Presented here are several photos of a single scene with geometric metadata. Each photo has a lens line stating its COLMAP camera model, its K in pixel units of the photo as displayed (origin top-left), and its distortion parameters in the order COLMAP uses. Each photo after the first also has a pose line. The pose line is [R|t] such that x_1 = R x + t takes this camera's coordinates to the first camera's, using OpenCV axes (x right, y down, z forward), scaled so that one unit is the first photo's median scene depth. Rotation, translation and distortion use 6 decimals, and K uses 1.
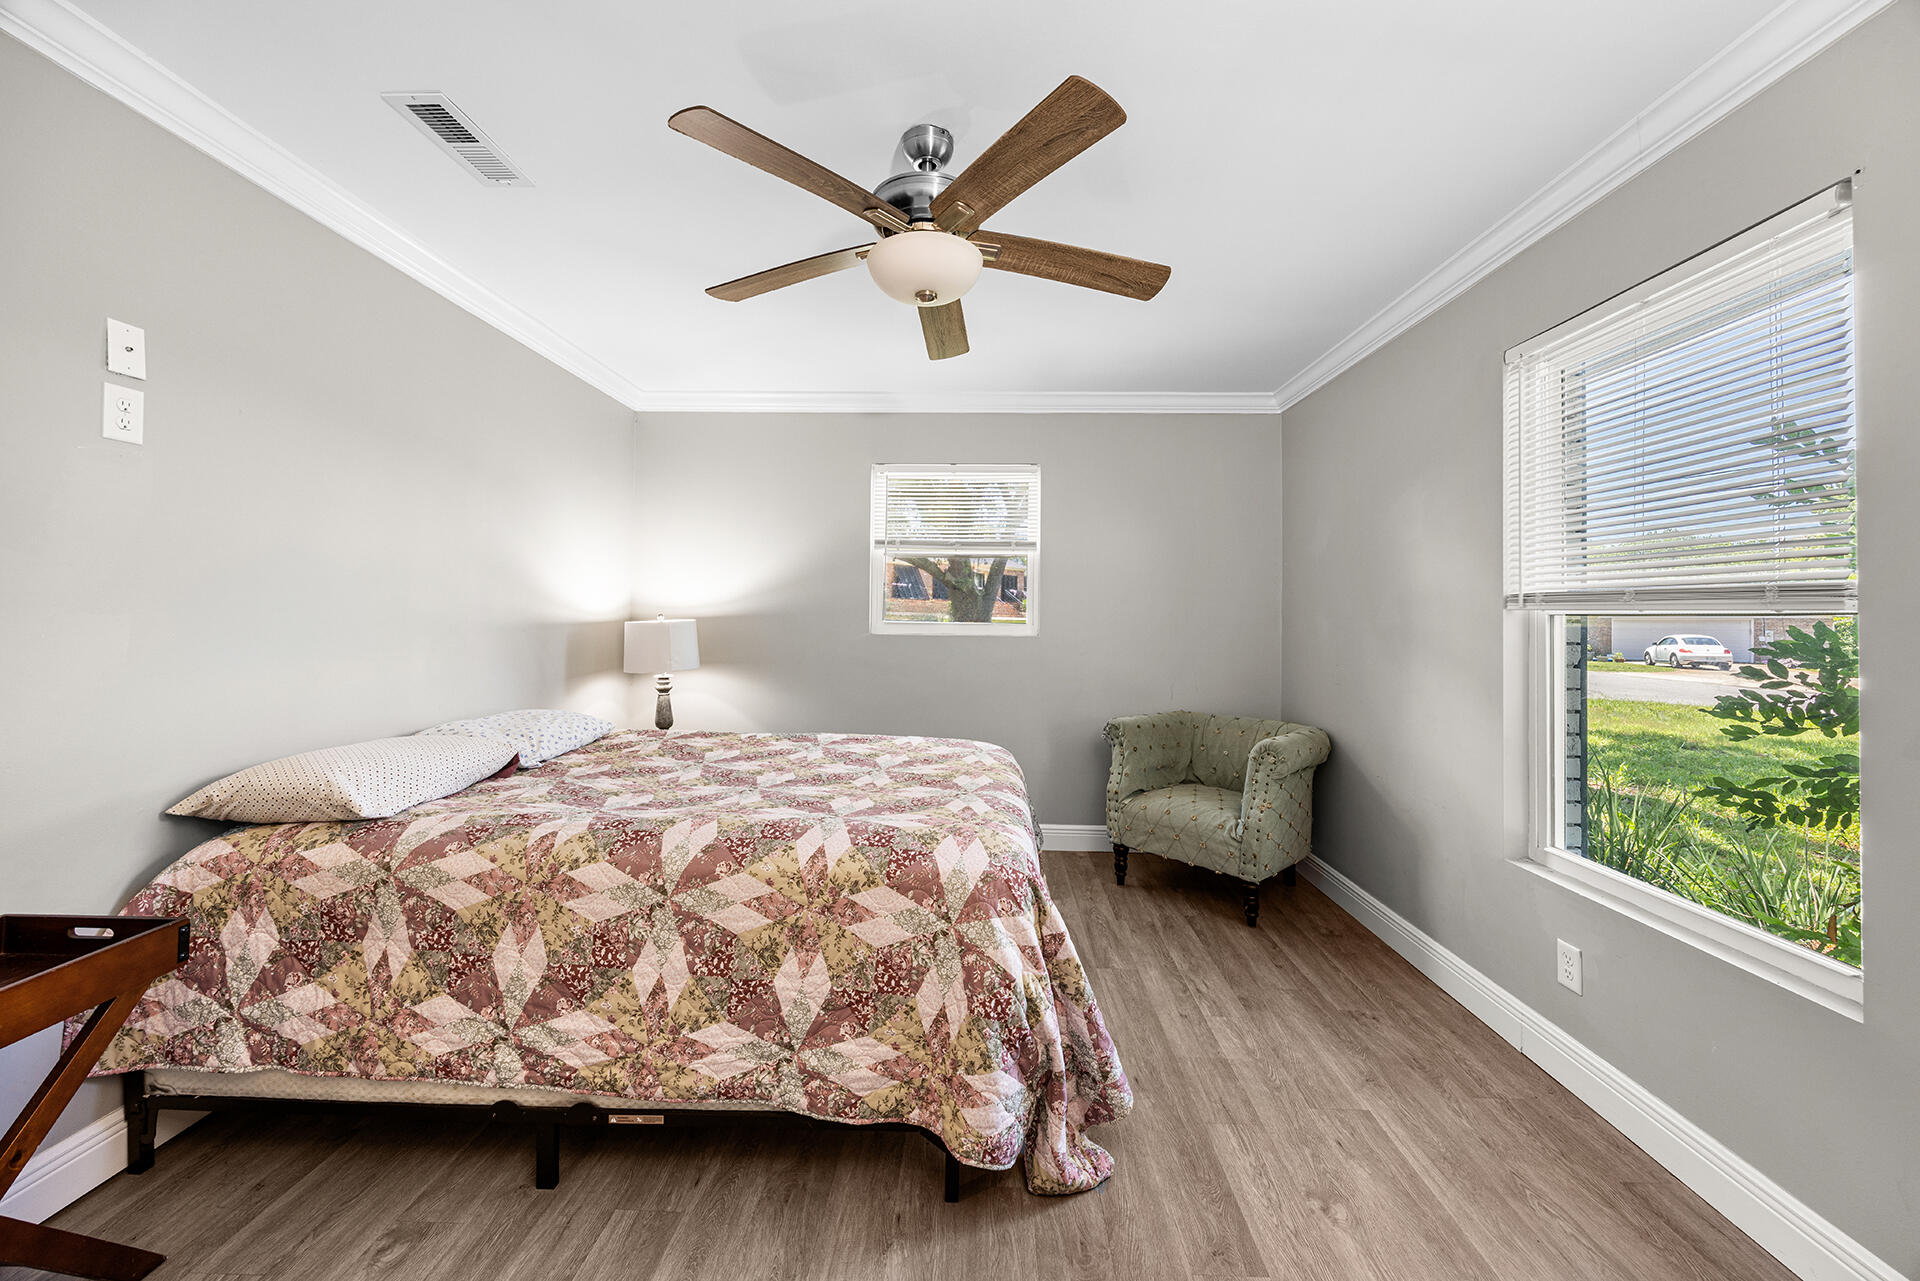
lens RADIAL K [[732.5, 0, 959.0], [0, 732.5, 611.0], [0, 0, 1]] dist [-0.005376, 0.000172]
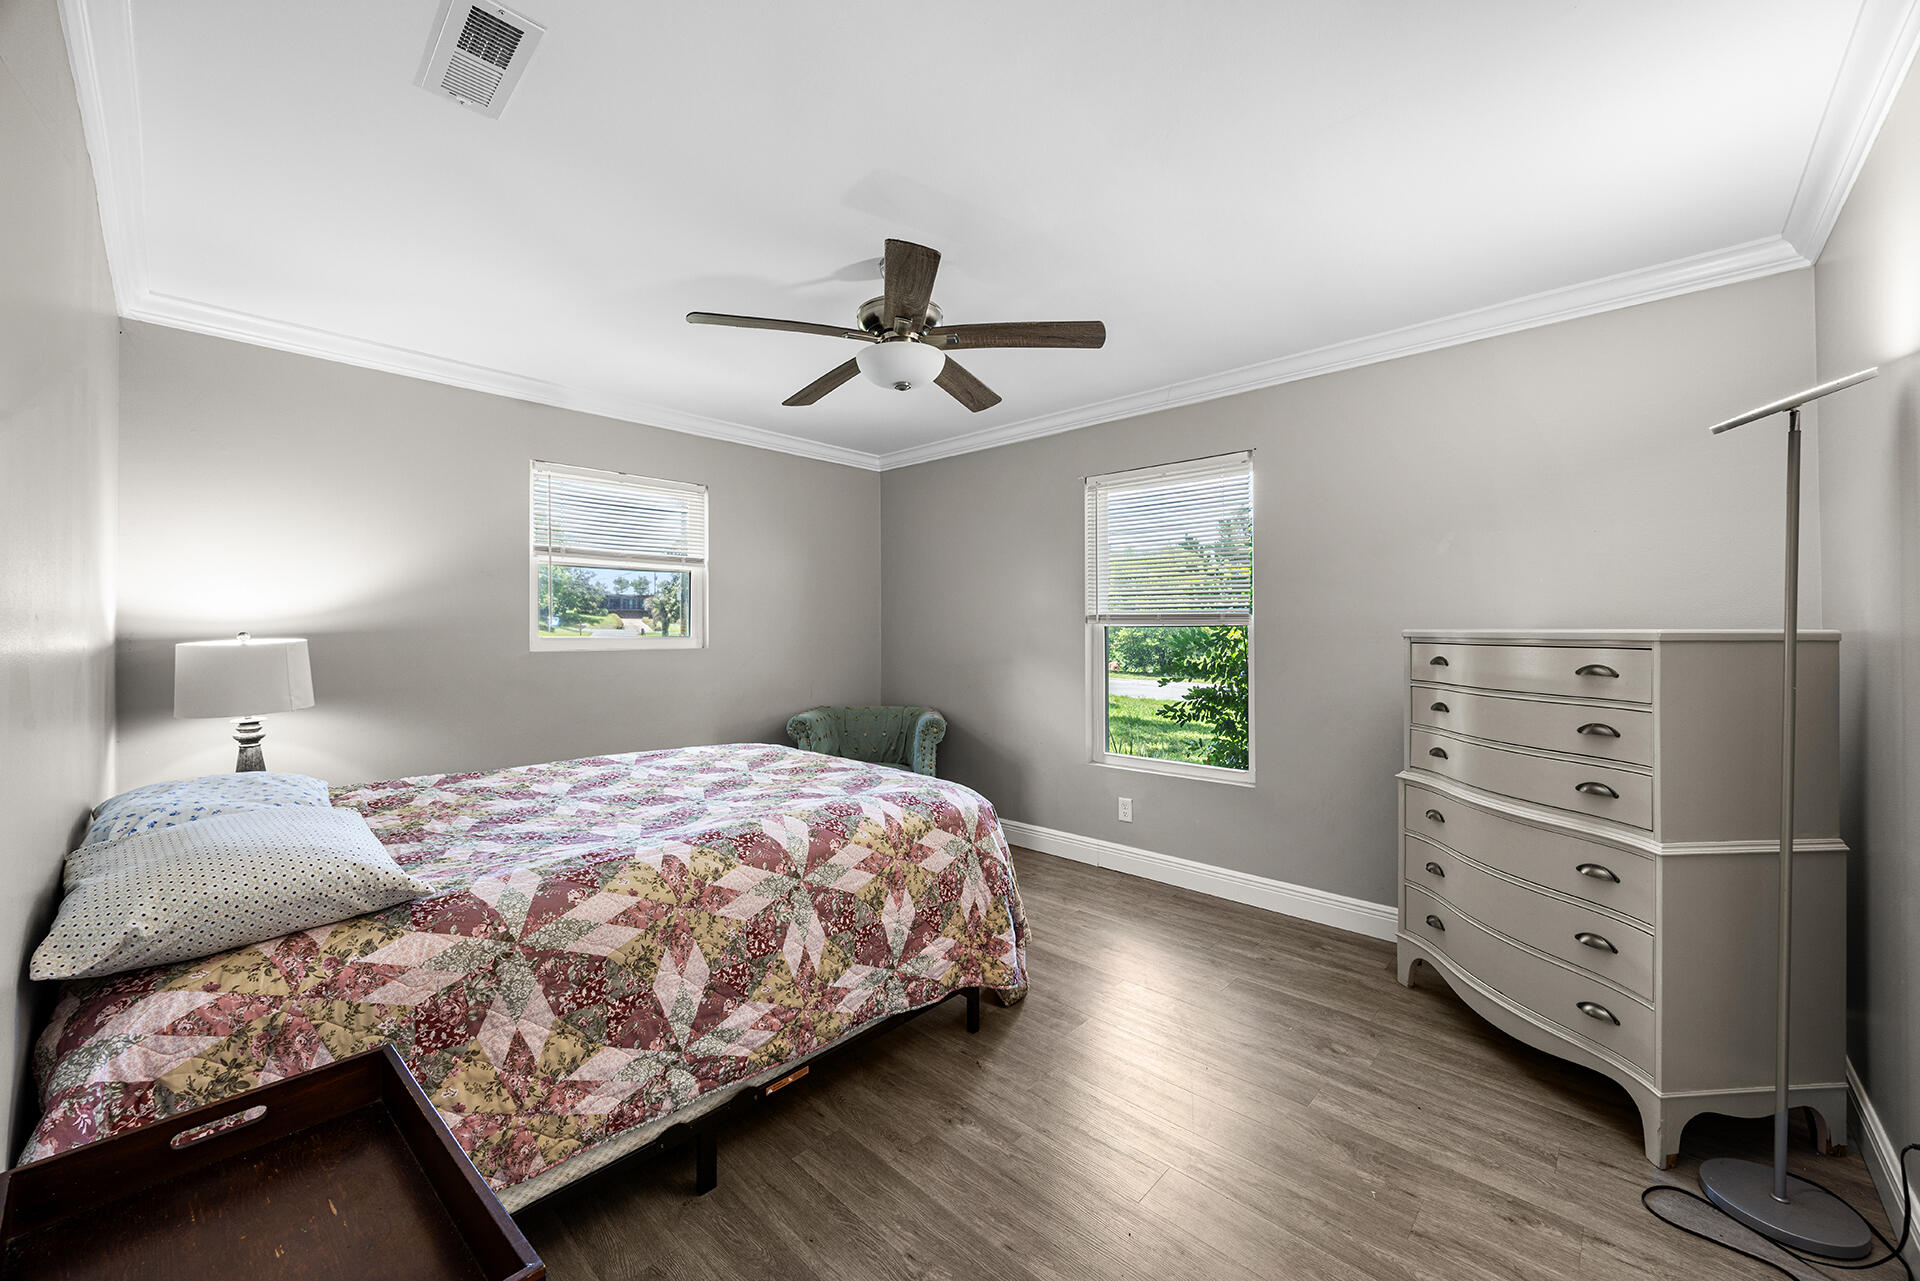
lens RADIAL K [[732.5, 0, 953.2], [0, 732.5, 632.4], [0, 0, 1]] dist [-0.005376, 0.000172]
pose [[0.671334, -0.013307, 0.741035, -1.089418], [0.000964, 0.999854, 0.017081, -0.015120], [-0.741154, -0.010753, 0.671249, 0.058781]]
